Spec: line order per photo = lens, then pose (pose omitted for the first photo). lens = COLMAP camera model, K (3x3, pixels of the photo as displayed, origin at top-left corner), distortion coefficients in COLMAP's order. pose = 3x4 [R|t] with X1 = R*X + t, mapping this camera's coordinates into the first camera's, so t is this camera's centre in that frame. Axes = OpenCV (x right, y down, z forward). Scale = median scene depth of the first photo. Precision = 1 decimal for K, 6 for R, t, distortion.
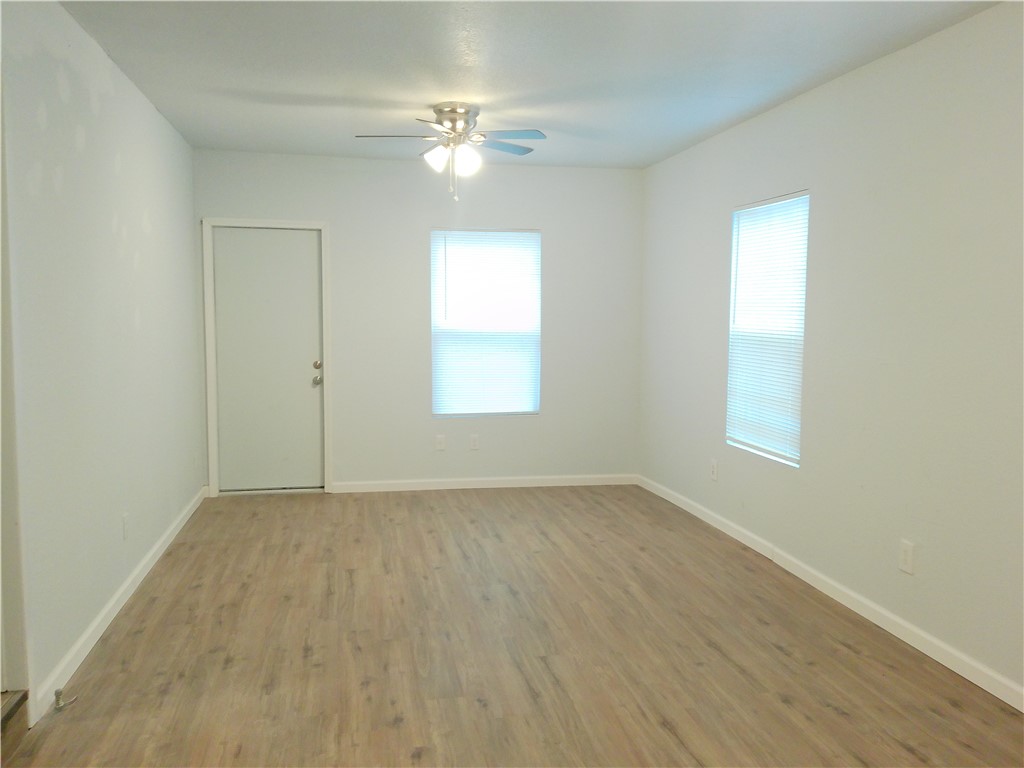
lens RADIAL K [[833.8, 0, 515.1], [0, 833.8, 381.2], [0, 0, 1]] dist [0.106243, -0.204731]
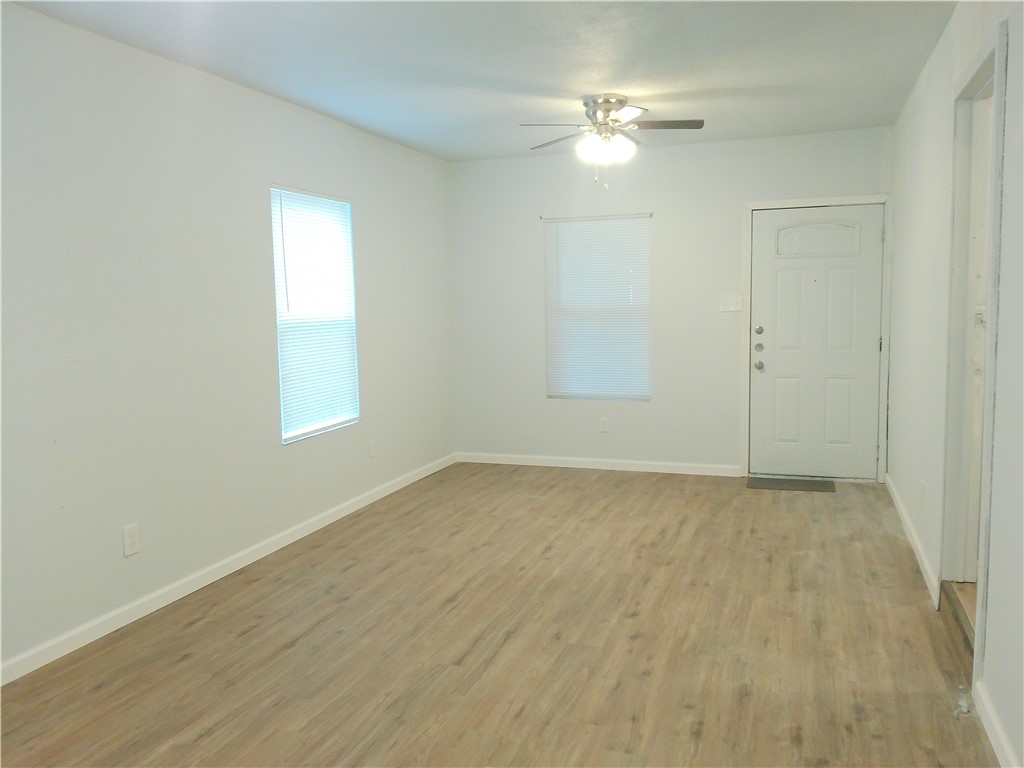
lens RADIAL K [[833.8, 0, 515.1], [0, 833.8, 381.2], [0, 0, 1]] dist [0.106243, -0.204731]
pose [[-0.863271, -0.039260, 0.503211, -0.529066], [0.060817, 0.981616, 0.180918, -0.164697], [-0.501063, 0.186785, -0.845013, 1.850990]]
